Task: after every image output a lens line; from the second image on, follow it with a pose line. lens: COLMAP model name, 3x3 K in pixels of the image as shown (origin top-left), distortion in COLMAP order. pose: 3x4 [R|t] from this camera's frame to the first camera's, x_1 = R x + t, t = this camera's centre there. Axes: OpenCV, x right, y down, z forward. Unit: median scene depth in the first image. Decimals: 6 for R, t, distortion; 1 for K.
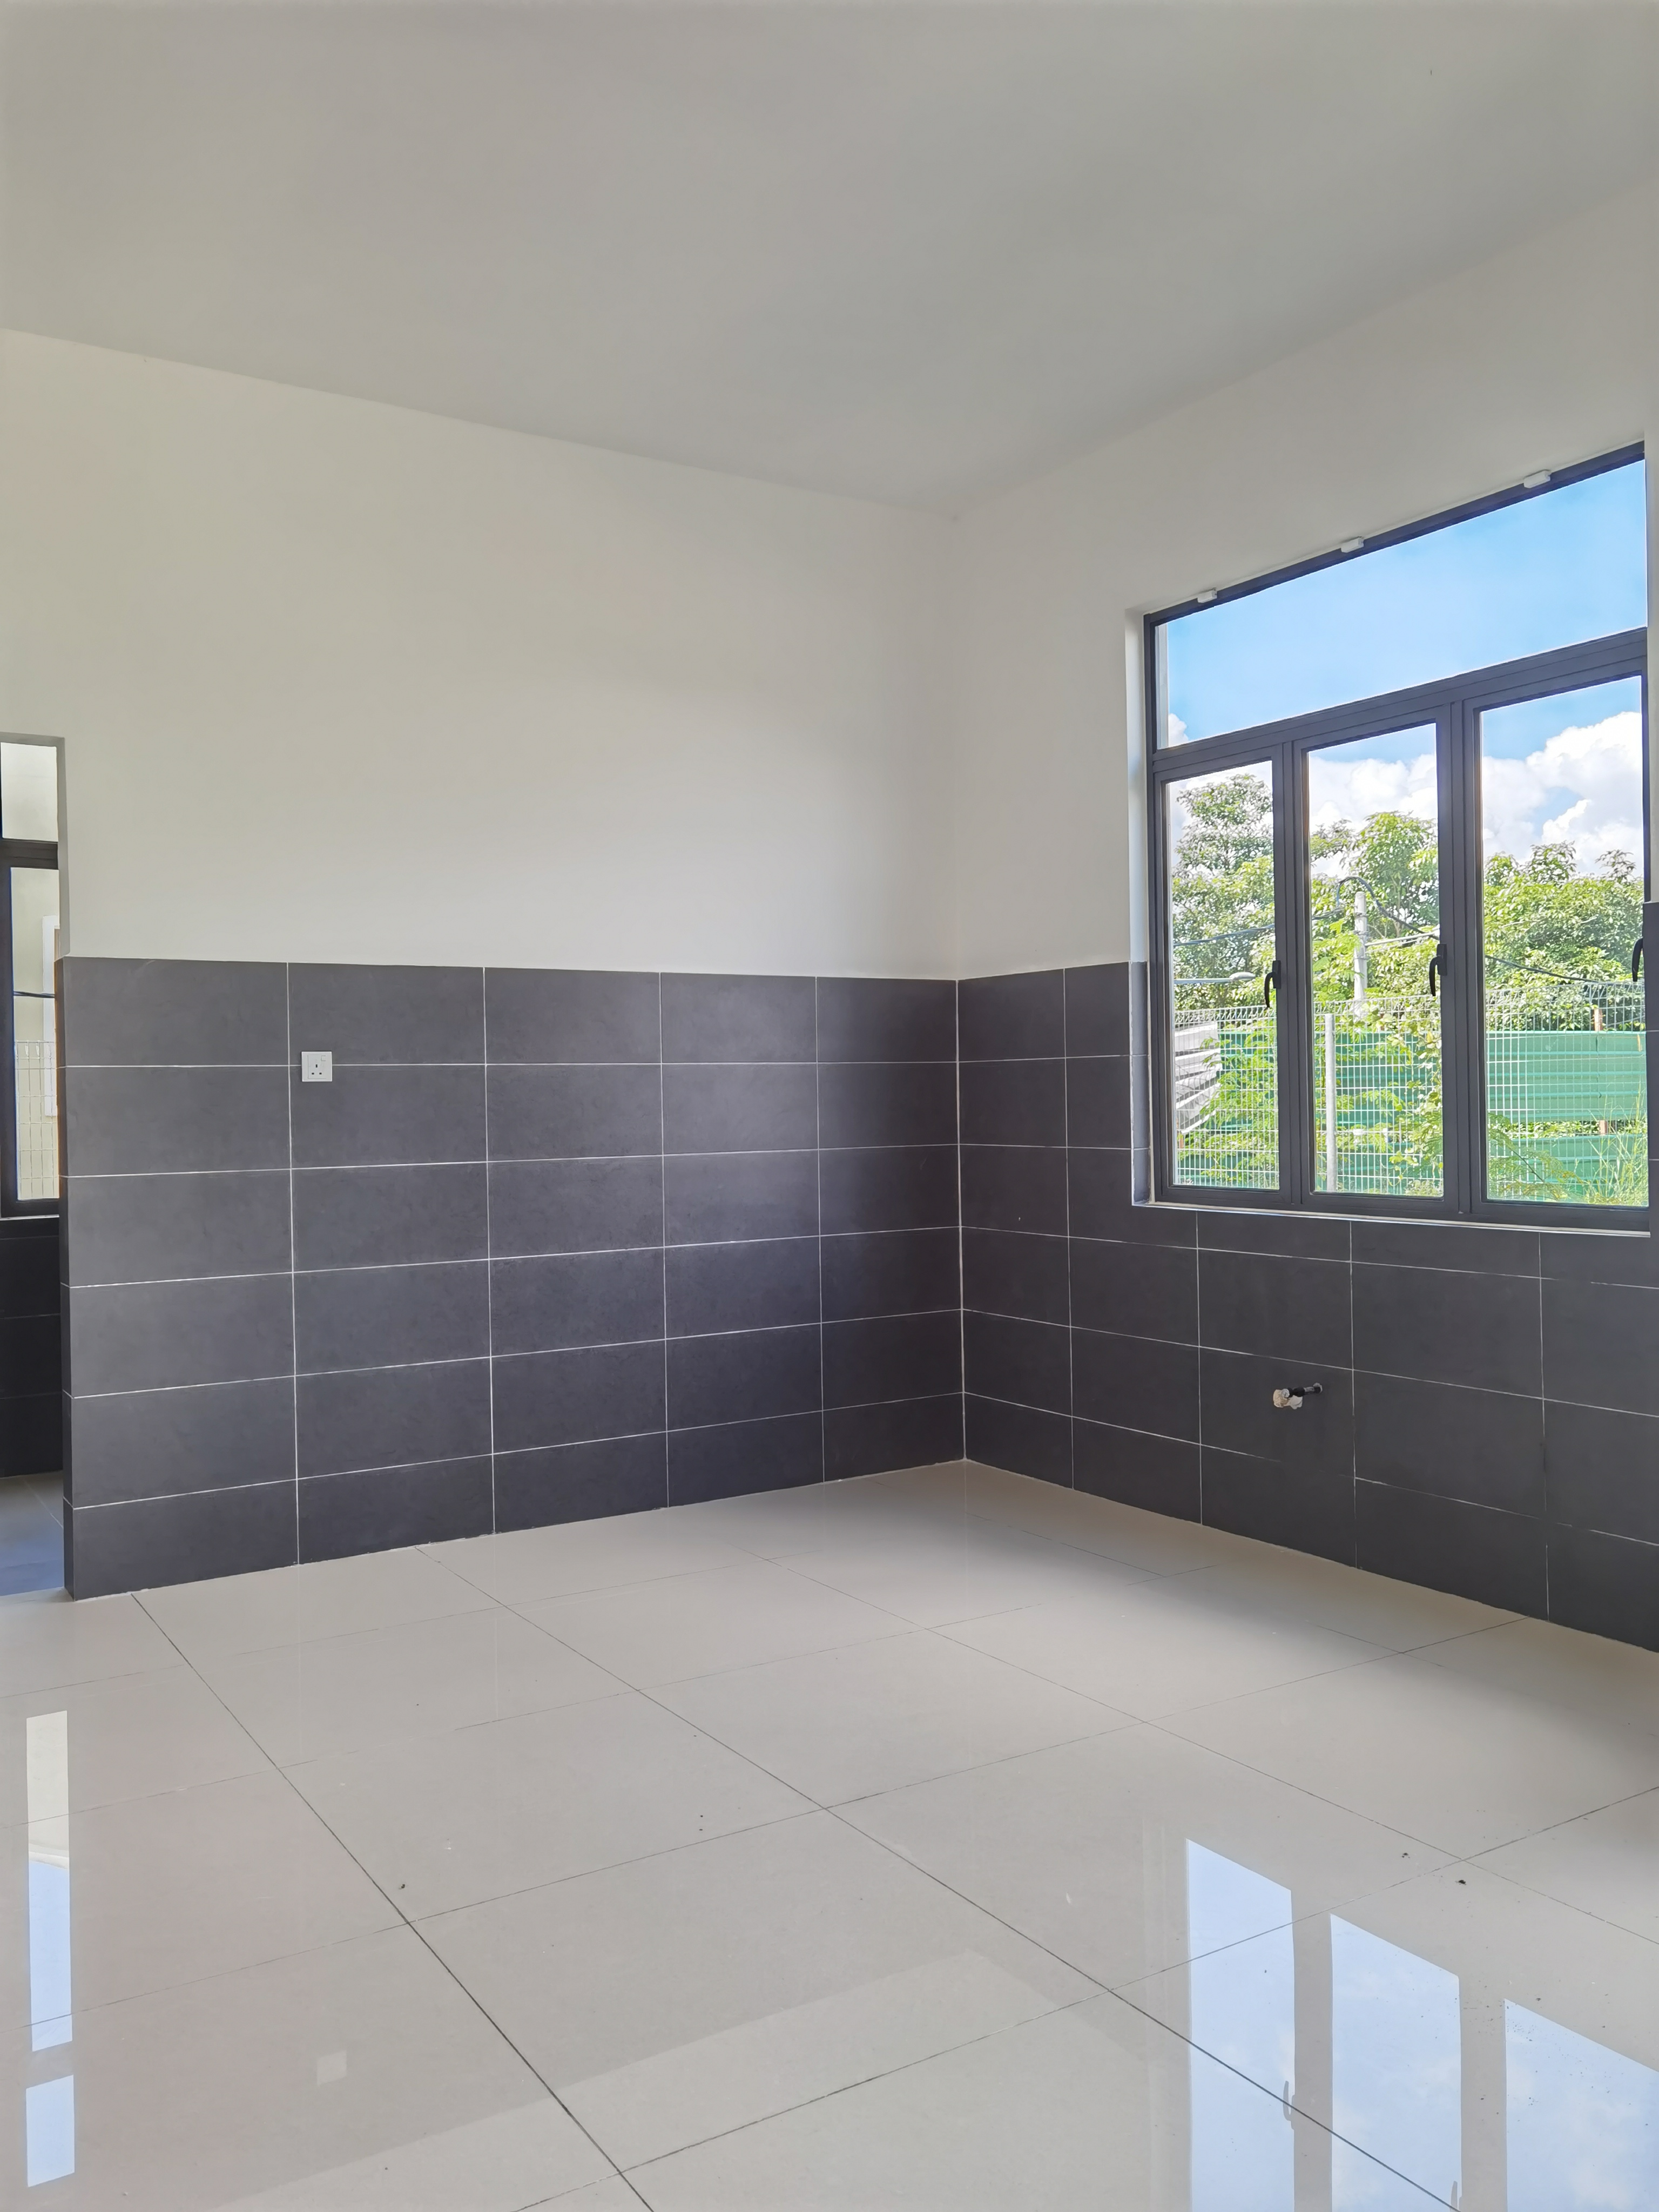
lens RADIAL K [[1789.3, 0, 829.5], [0, 1789.3, 1106.0], [0, 0, 1]] dist [0.038912, 0.001625]
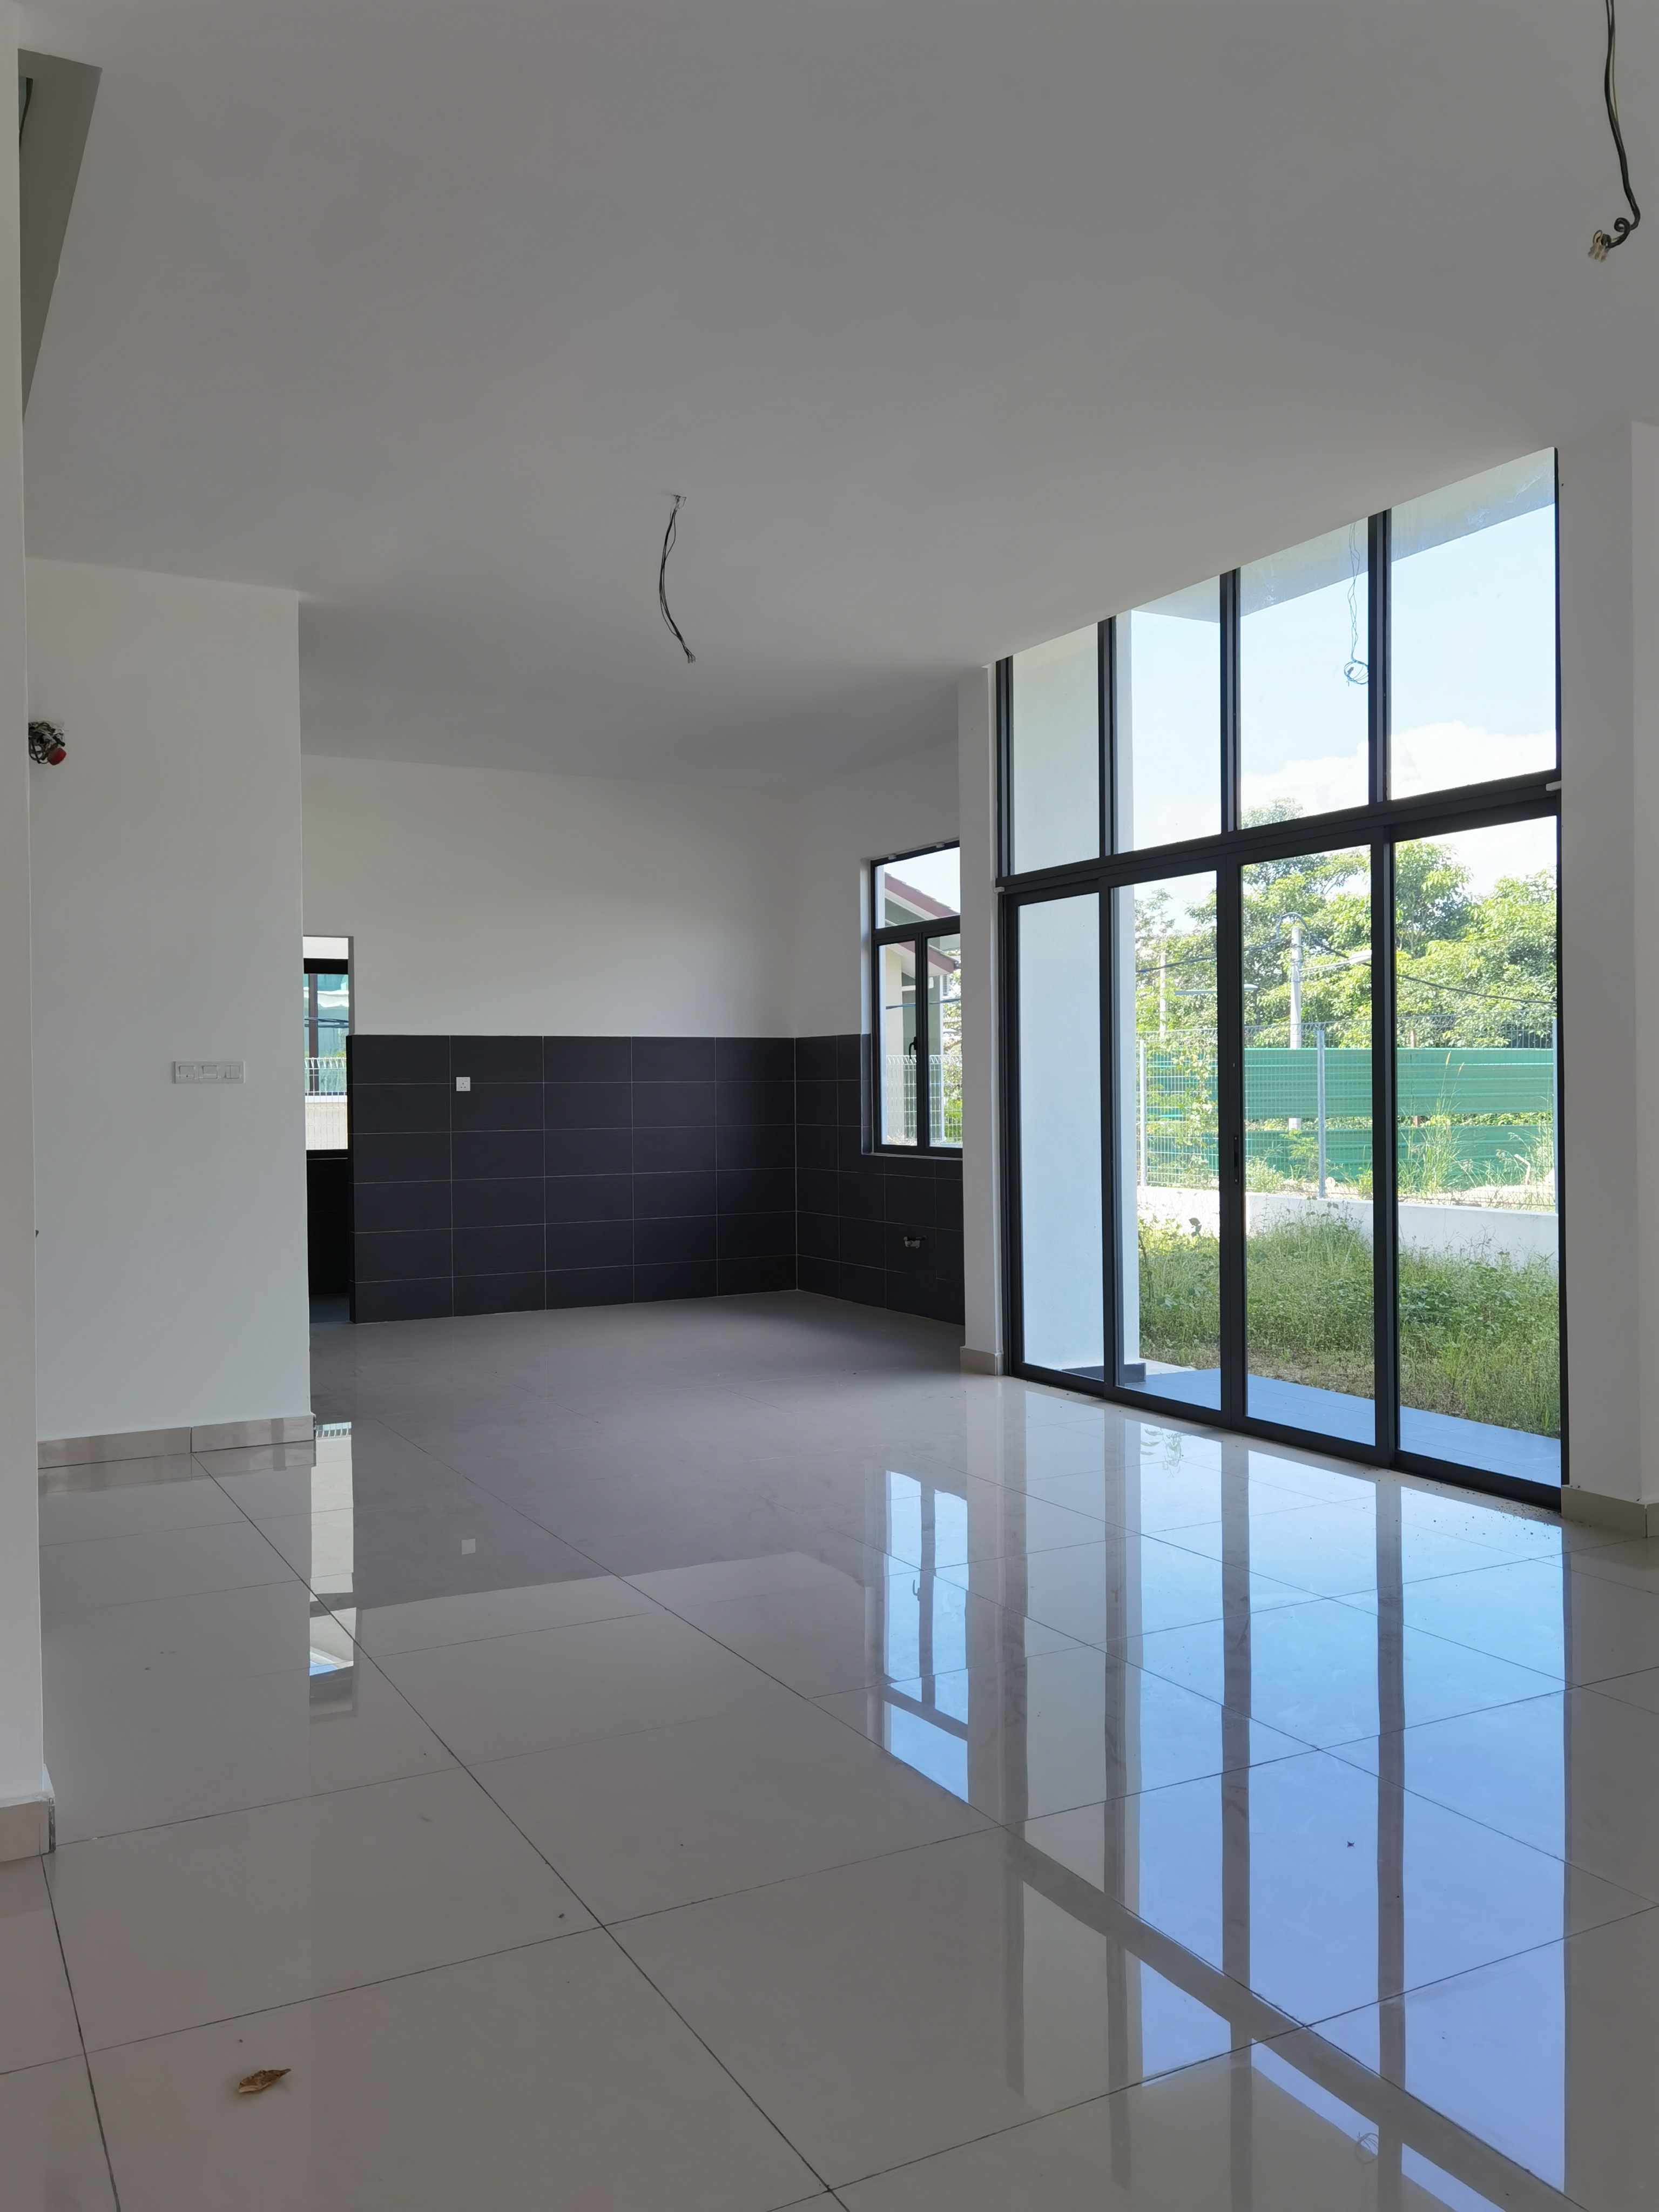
lens RADIAL K [[1789.3, 0, 829.5], [0, 1789.3, 1106.0], [0, 0, 1]] dist [0.038912, 0.001625]
pose [[0.996922, 0.008179, -0.077975, 0.288102], [-0.007615, 0.999943, 0.007524, -0.014207], [0.078032, -0.006907, 0.996927, -0.996877]]
